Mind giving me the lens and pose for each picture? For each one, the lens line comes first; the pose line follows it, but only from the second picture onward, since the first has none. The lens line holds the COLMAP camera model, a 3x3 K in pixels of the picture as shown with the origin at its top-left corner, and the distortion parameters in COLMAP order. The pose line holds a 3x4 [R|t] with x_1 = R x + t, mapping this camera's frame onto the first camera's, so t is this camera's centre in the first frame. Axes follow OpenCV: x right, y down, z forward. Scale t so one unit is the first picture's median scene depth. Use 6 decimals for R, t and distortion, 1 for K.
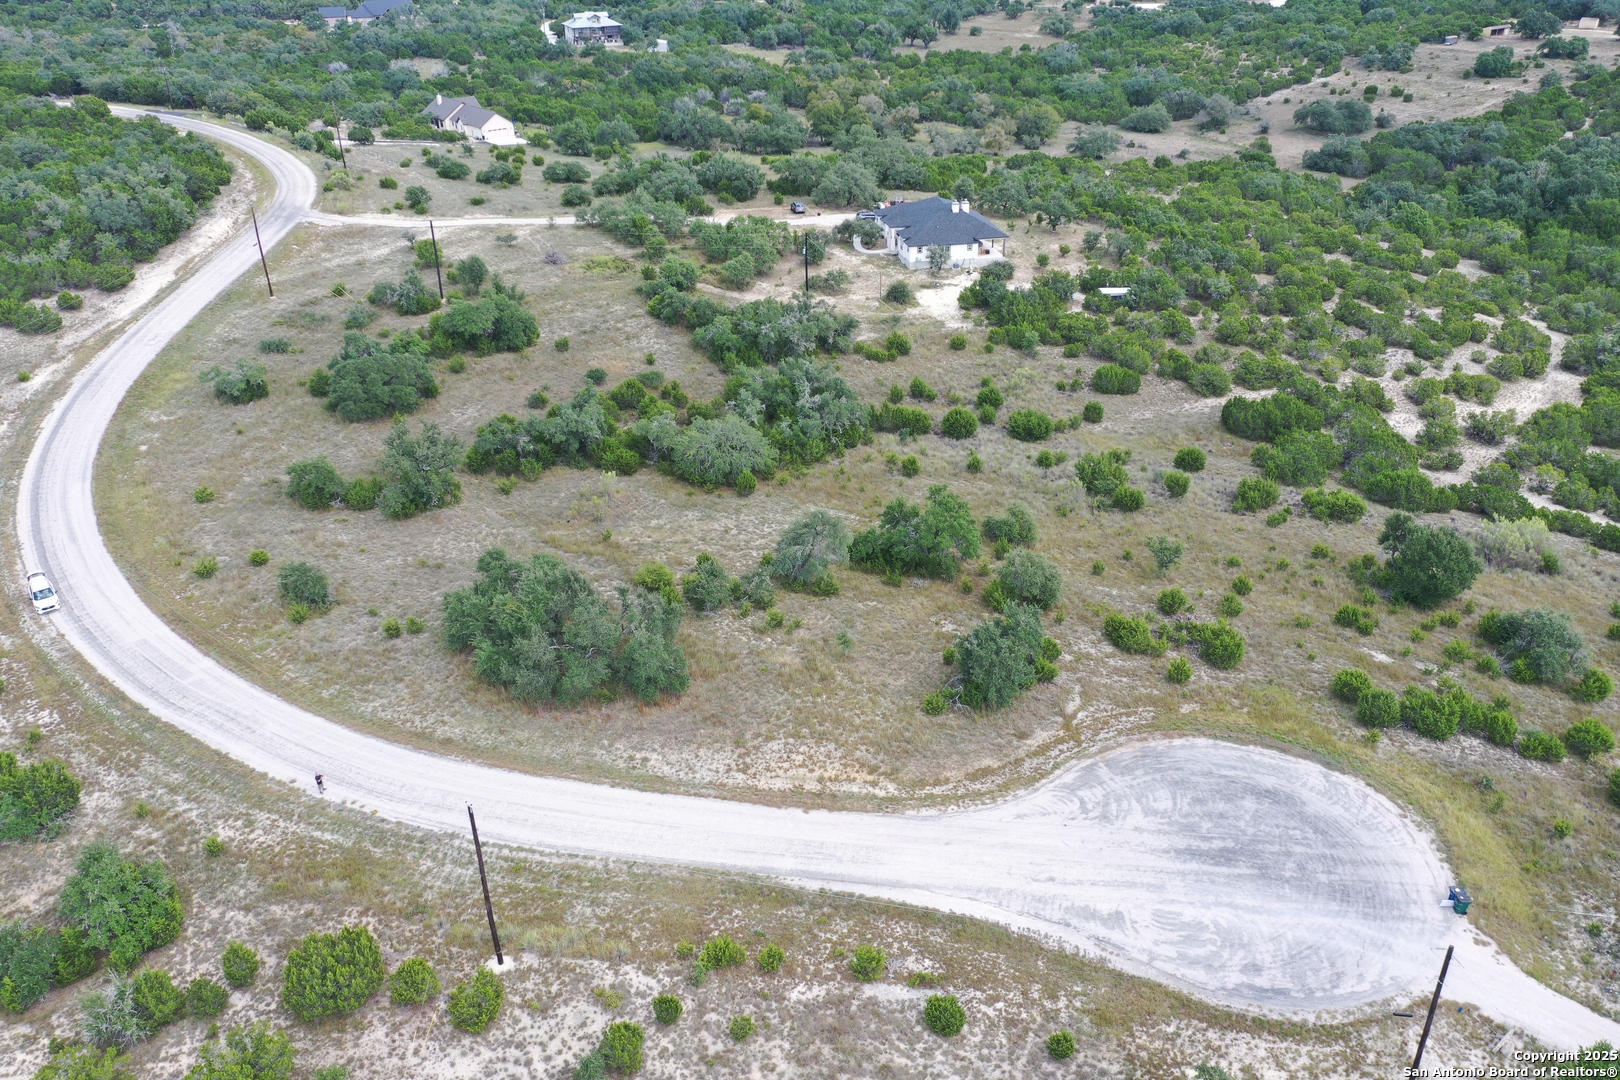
lens RADIAL K [[1275.5, 0, 808.1], [0, 1275.5, 547.3], [0, 0, 1]] dist [0.000647, 0.000653]
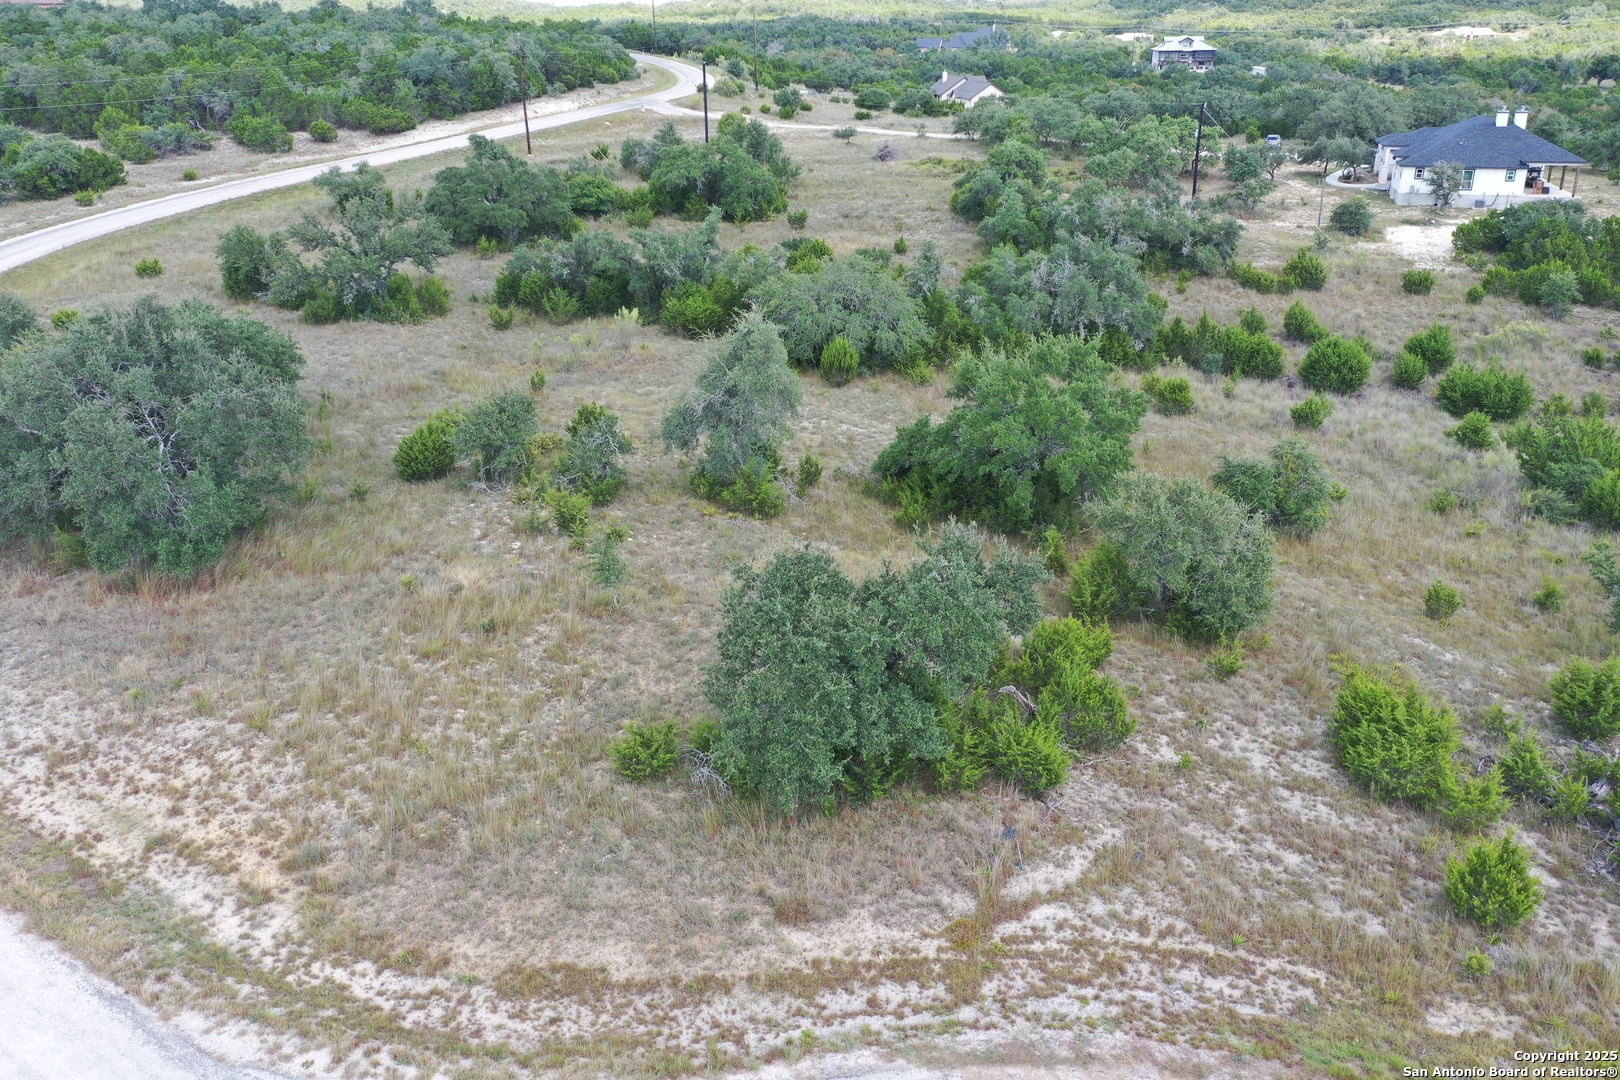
lens RADIAL K [[1275.5, 0, 808.2], [0, 1275.5, 533.2], [0, 0, 1]] dist [0.000647, 0.000653]
pose [[0.876660, 0.183790, -0.444621, 0.162318], [-0.225858, 0.973209, -0.043035, 0.040330], [0.424800, 0.138149, 0.894684, 0.401486]]
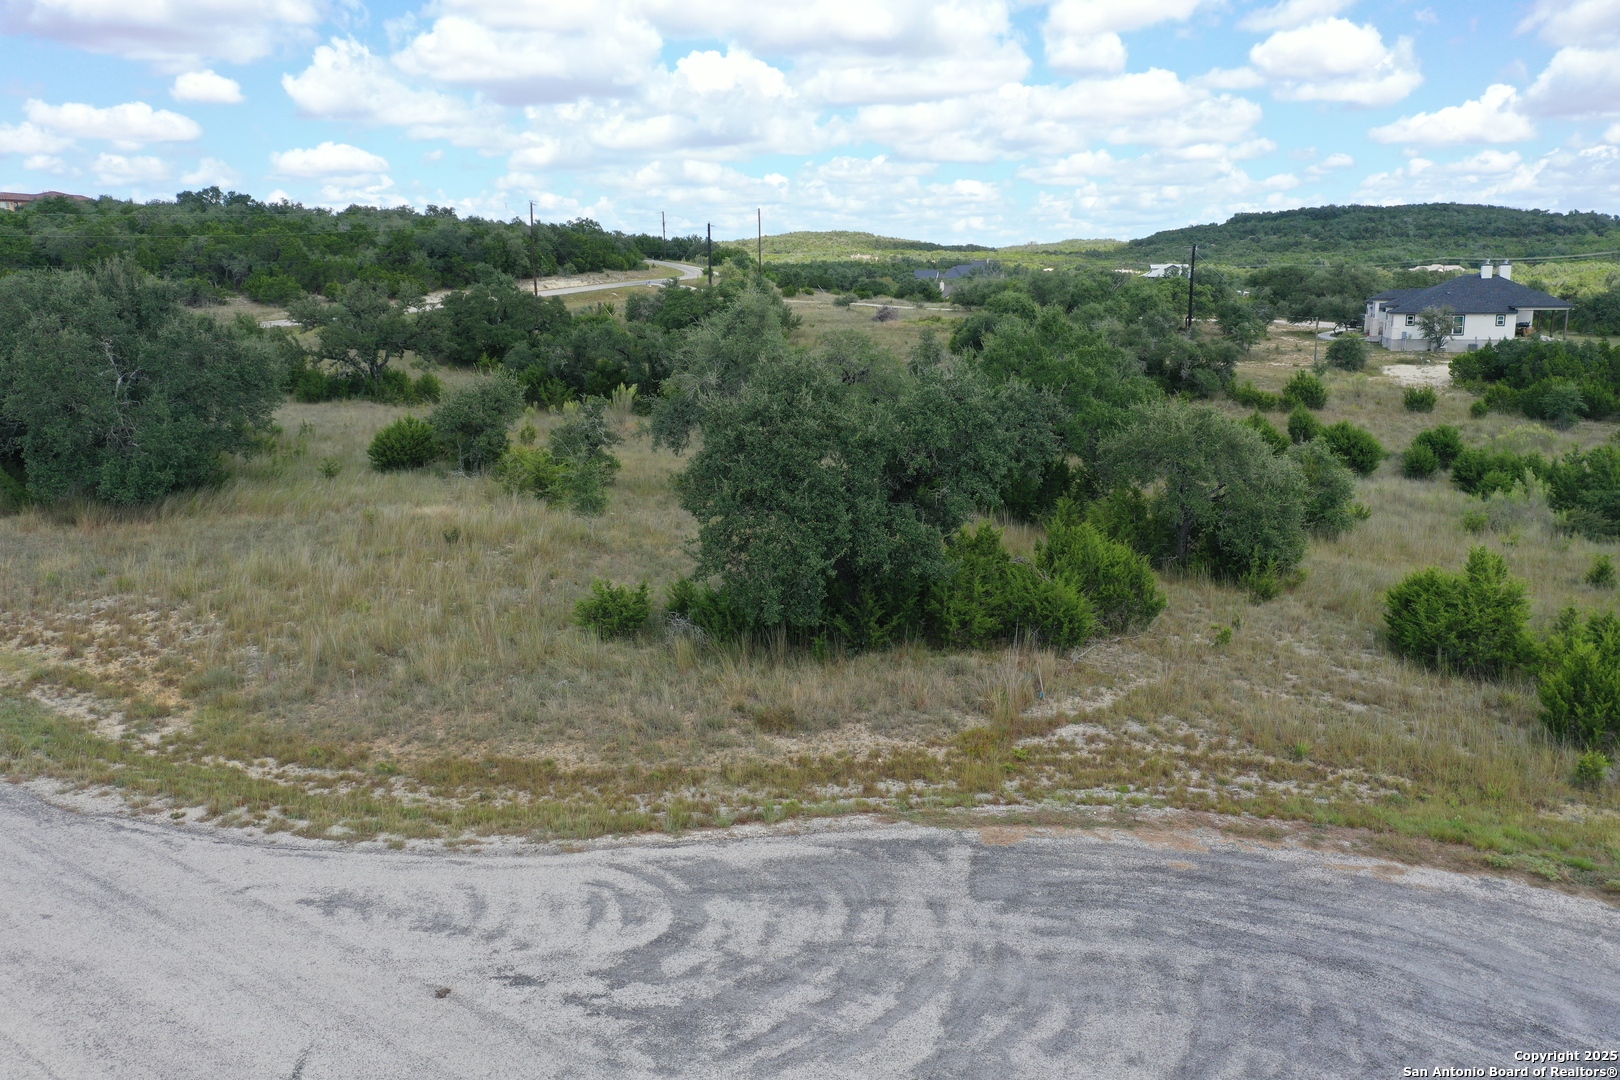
lens RADIAL K [[1275.5, 0, 808.2], [0, 1275.5, 535.6], [0, 0, 1]] dist [0.000647, 0.000653]
pose [[0.875239, 0.105303, -0.472089, 0.163415], [-0.232241, 0.947639, -0.219190, 0.093672], [0.424289, 0.301482, 0.853866, 0.431453]]
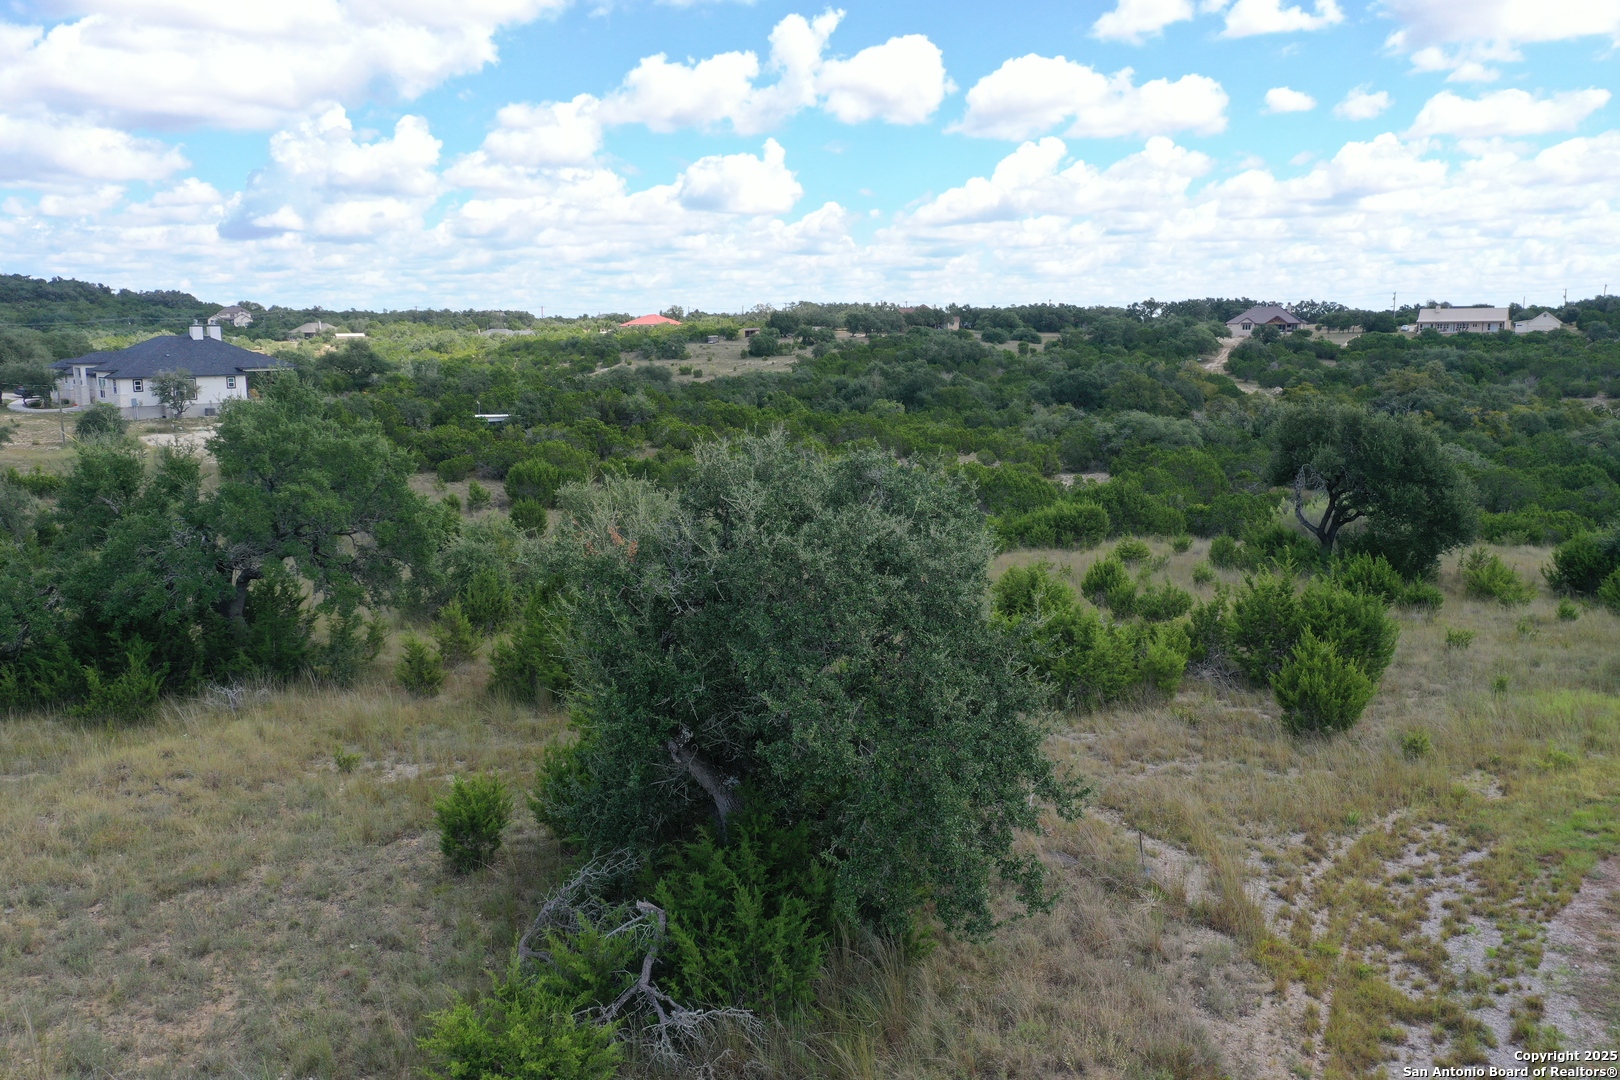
lens RADIAL K [[1275.5, 0, 814.6], [0, 1275.5, 544.9], [0, 0, 1]] dist [0.000647, 0.000653]
pose [[0.838776, -0.082974, 0.538117, 0.033761], [0.252278, 0.935056, -0.249052, 0.065110], [-0.482505, 0.344654, 0.805235, 0.494841]]
